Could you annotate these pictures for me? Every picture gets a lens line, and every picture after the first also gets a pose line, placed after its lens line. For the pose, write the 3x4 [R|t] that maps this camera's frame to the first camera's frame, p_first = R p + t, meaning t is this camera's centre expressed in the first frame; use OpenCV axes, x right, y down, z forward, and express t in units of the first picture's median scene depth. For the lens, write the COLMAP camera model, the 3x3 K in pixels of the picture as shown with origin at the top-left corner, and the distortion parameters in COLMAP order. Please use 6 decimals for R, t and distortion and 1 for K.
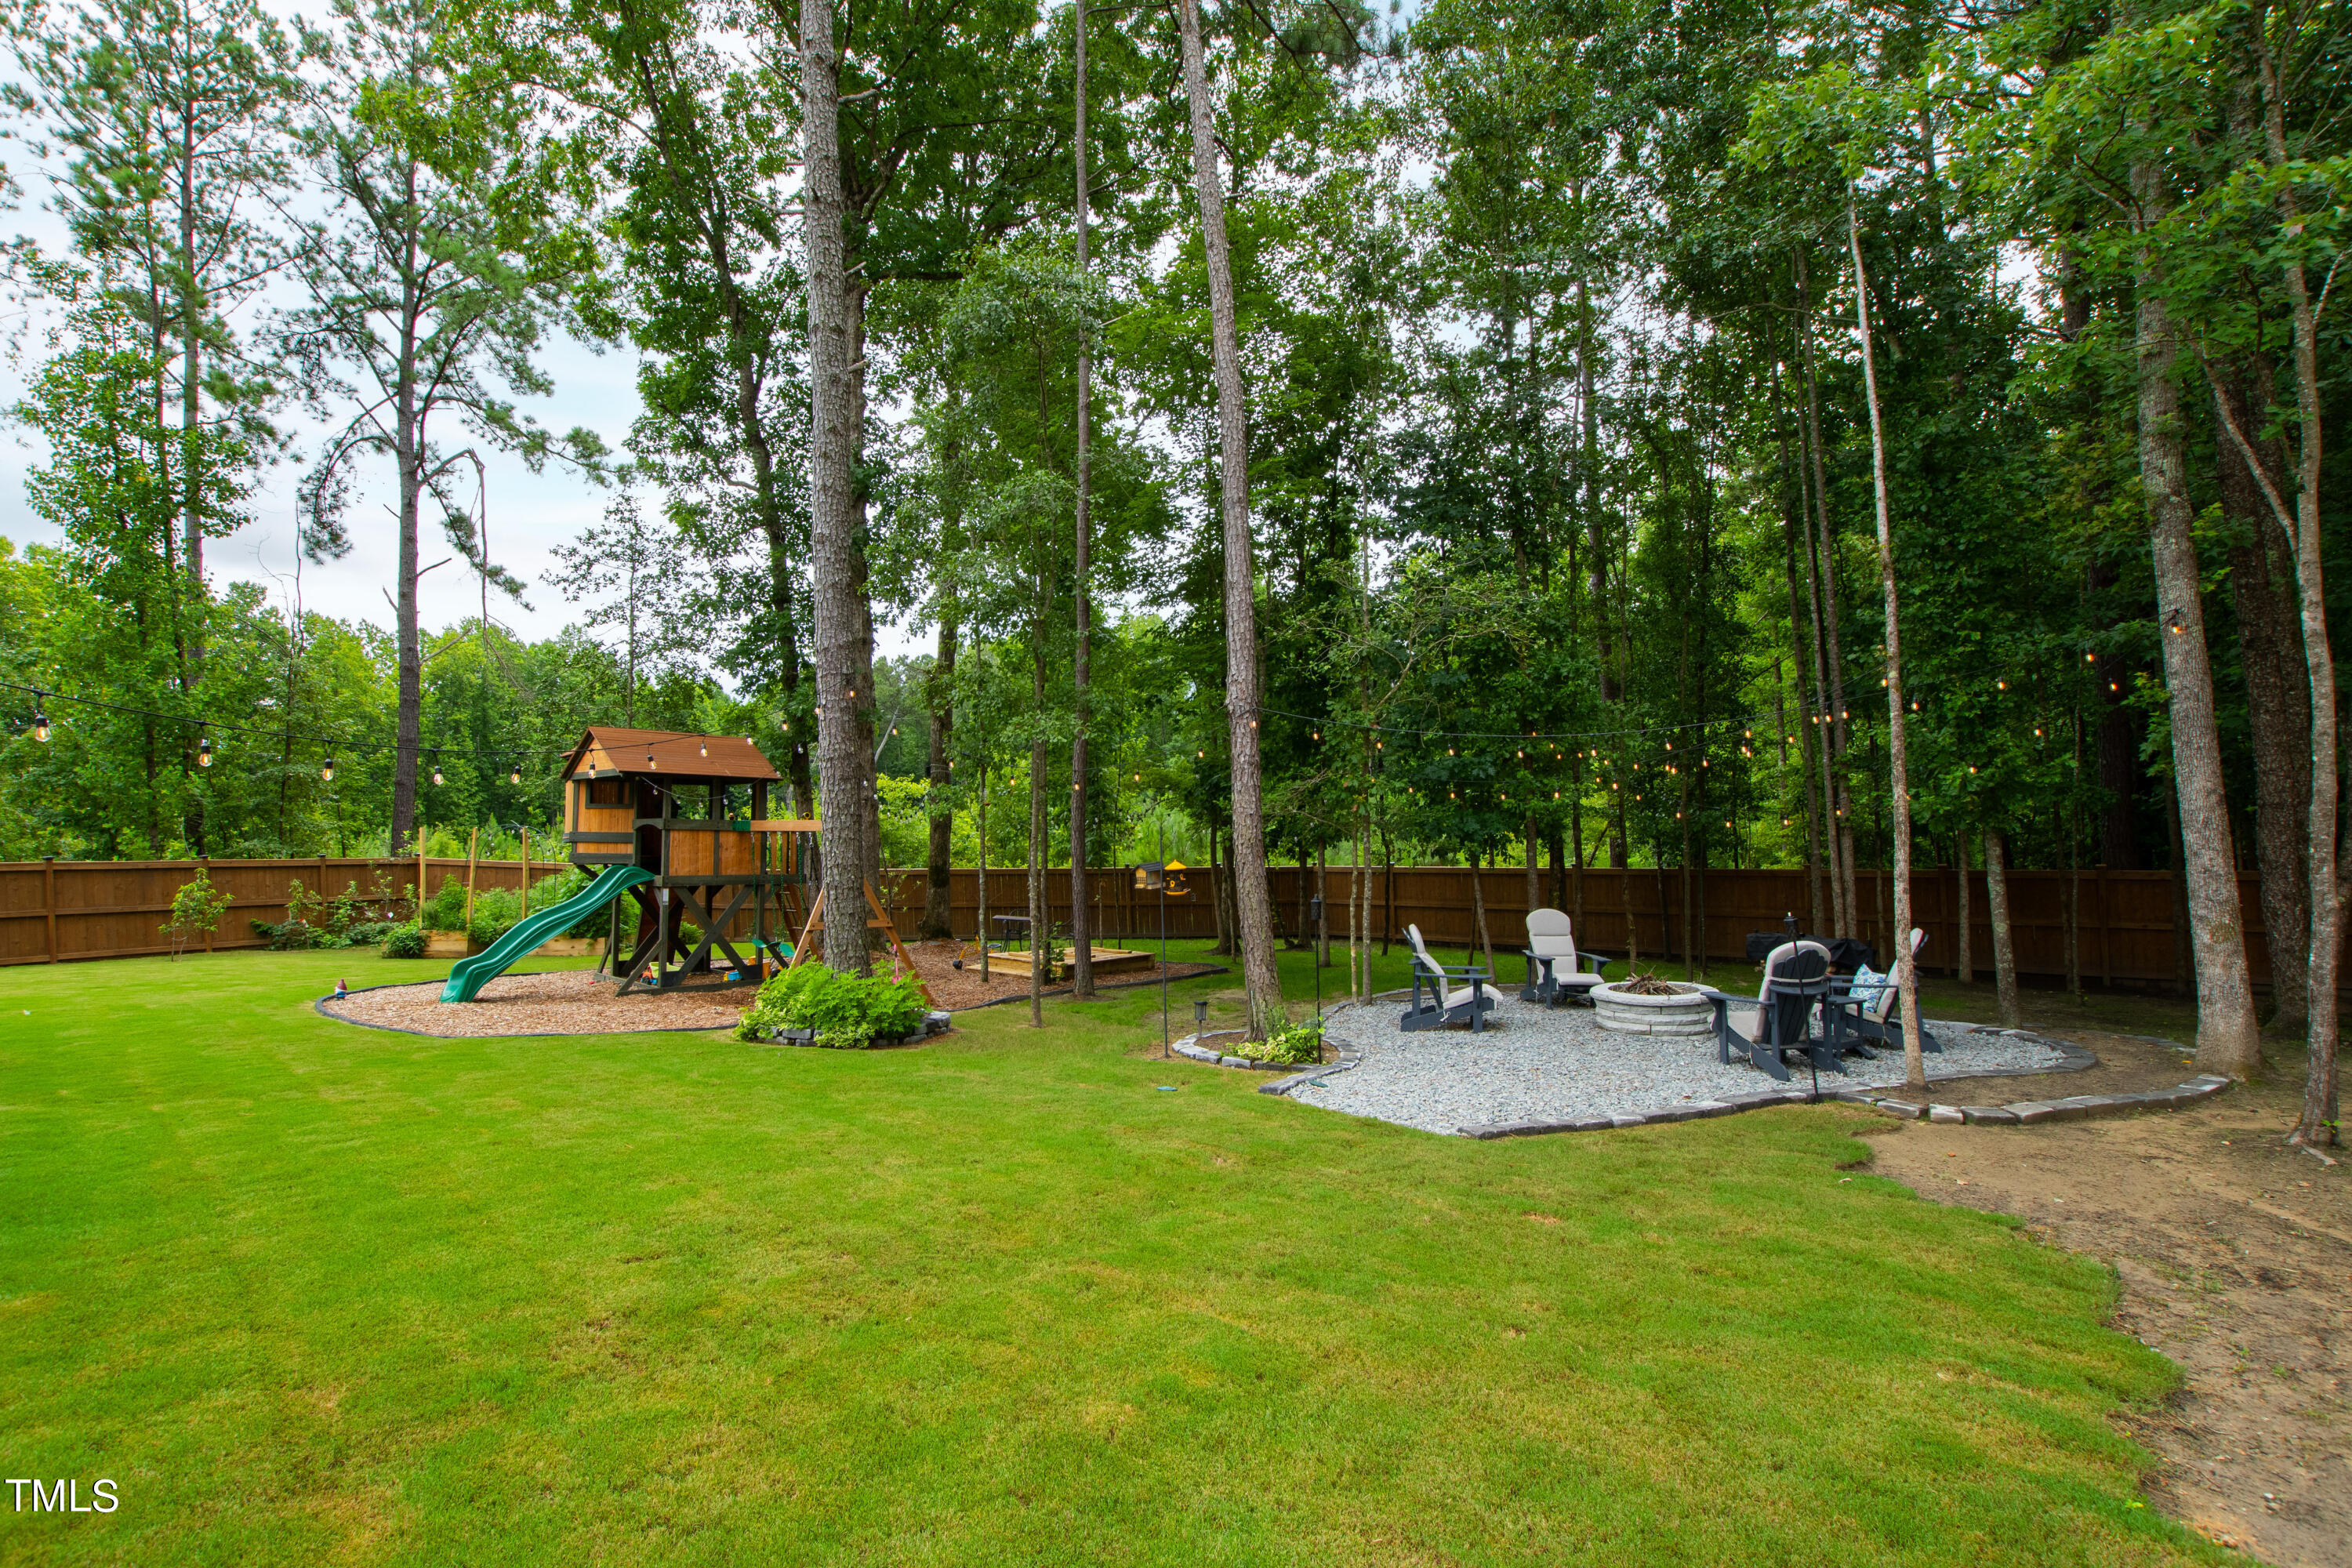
lens RADIAL K [[1113.2, 0, 1175.7], [0, 1113.2, 713.7], [0, 0, 1]] dist [-0.023500, 0.016451]
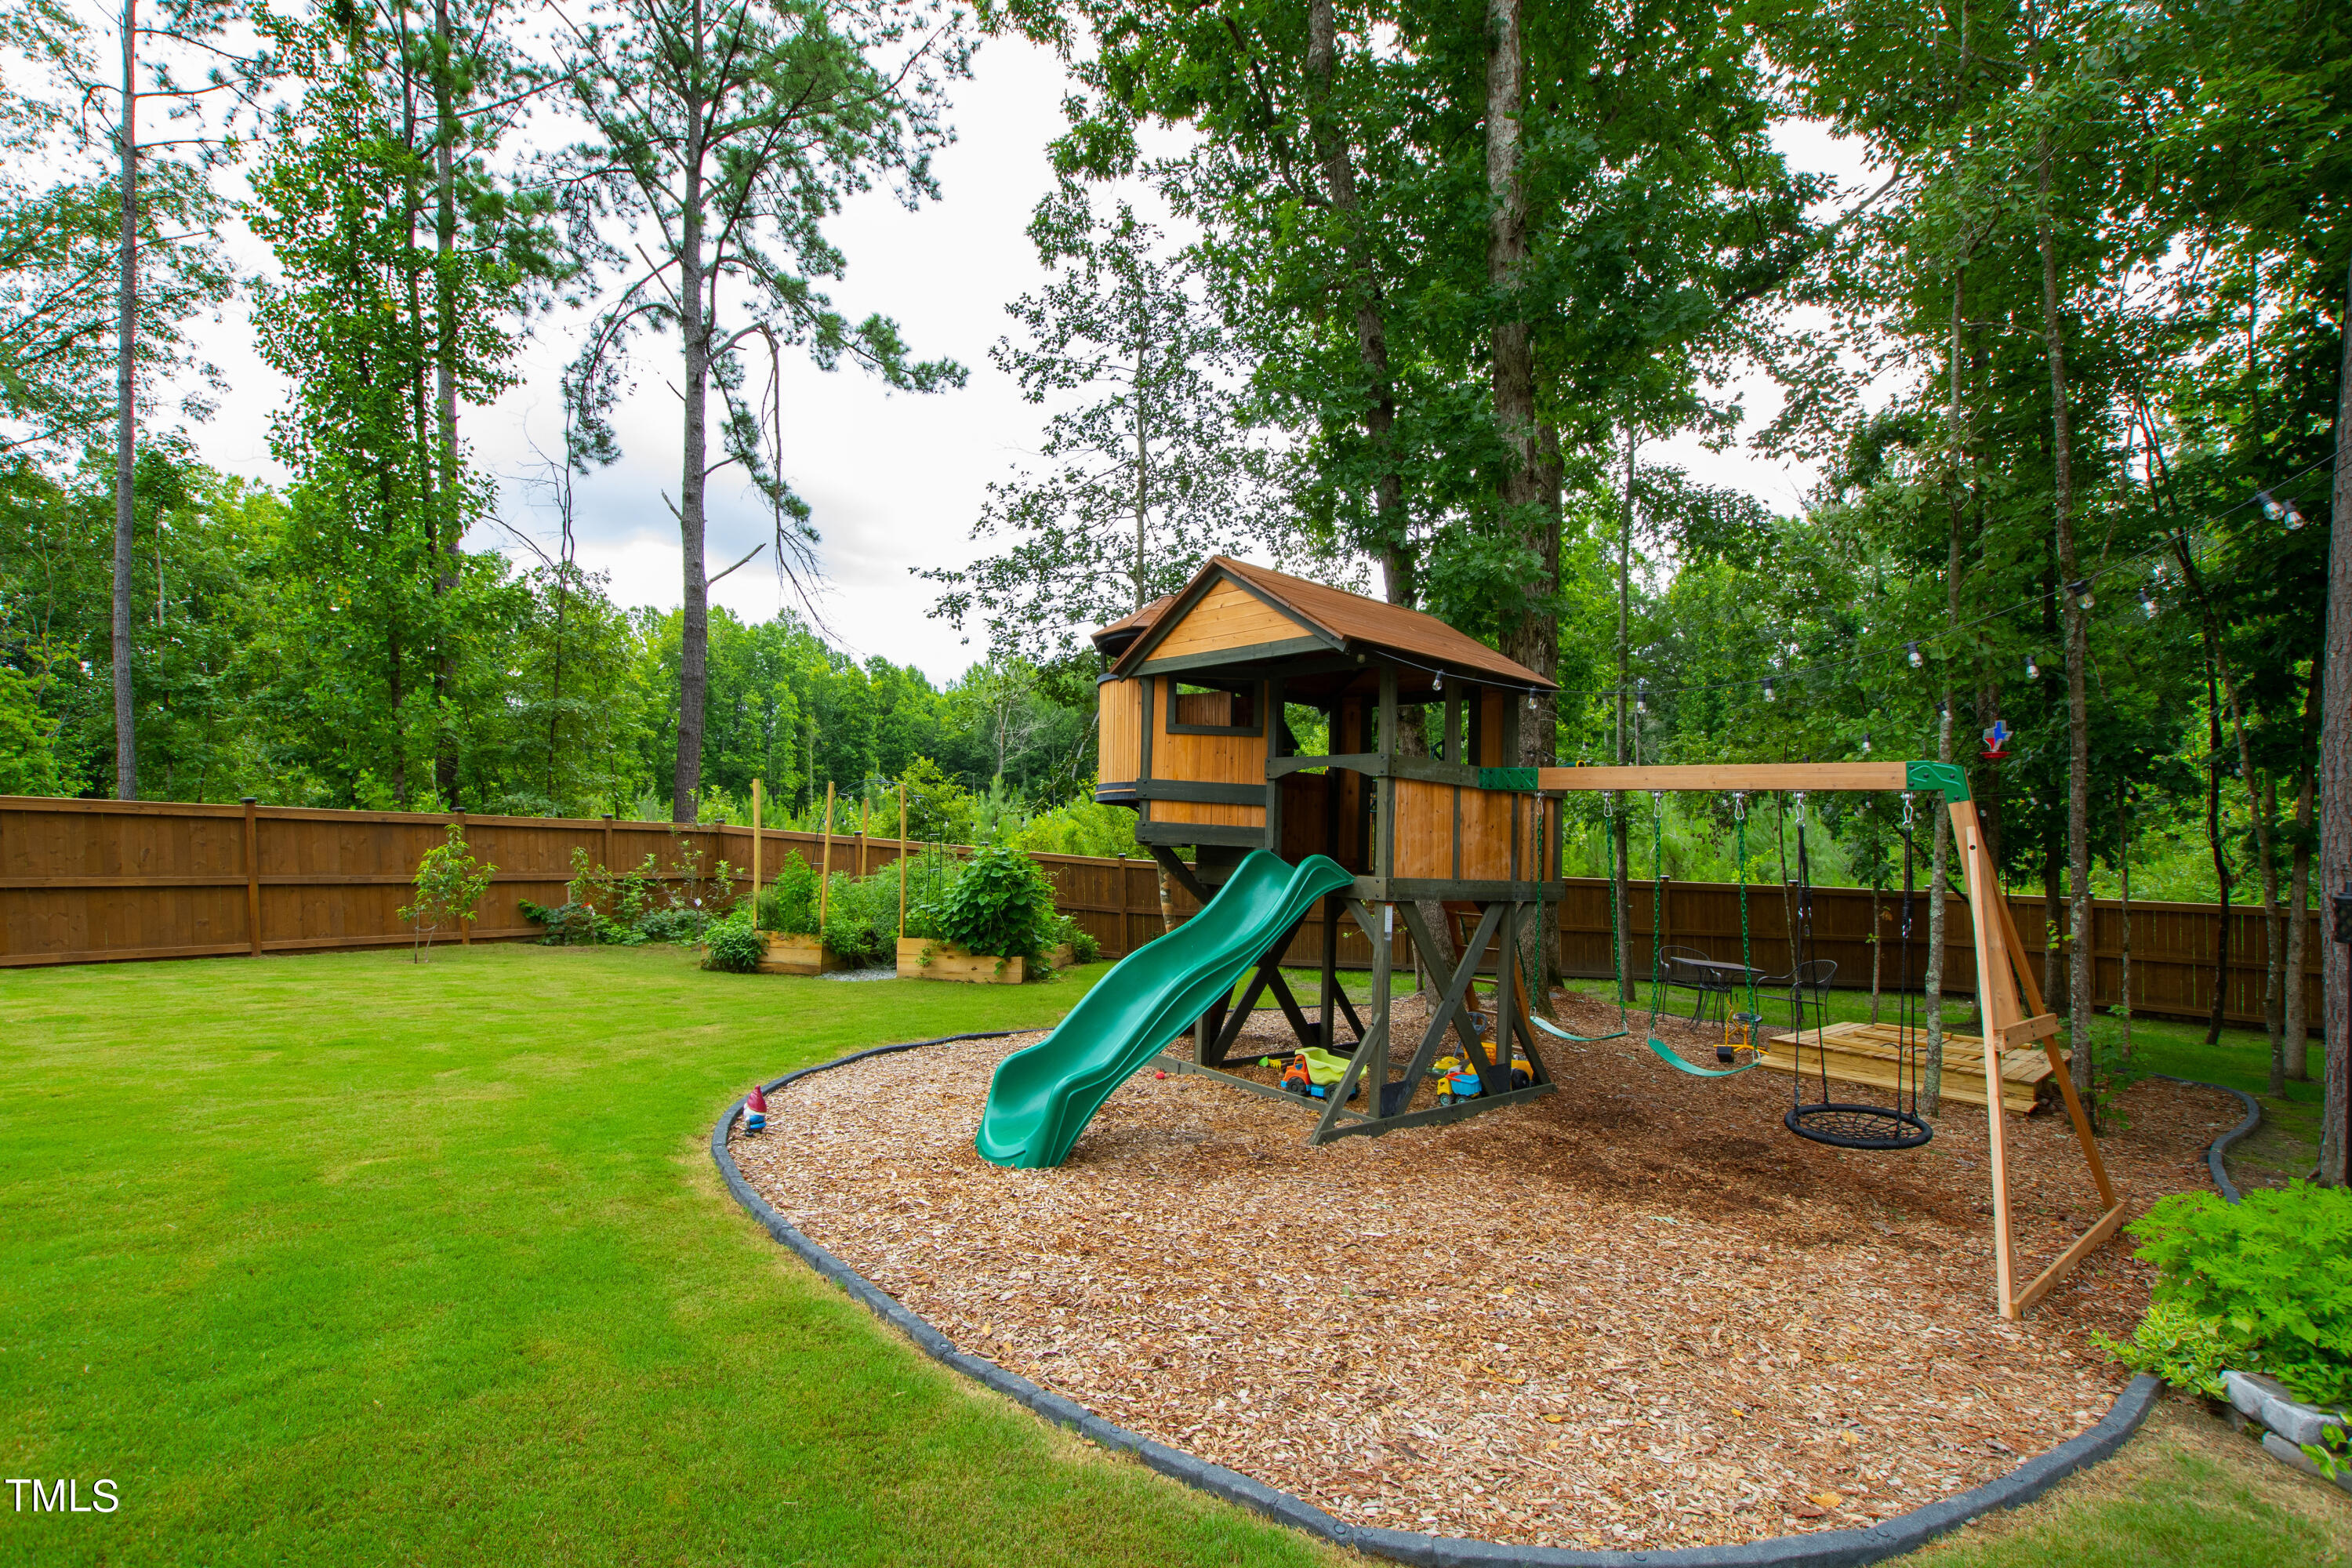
lens RADIAL K [[1026.7, 0, 1157.6], [0, 1026.7, 761.4], [0, 0, 1]] dist [0.004057, -0.000134]
pose [[0.991958, 0.035314, -0.121538, -0.295530], [-0.030960, 0.998816, 0.037531, 0.049822], [0.122720, -0.033467, 0.991877, 0.332195]]
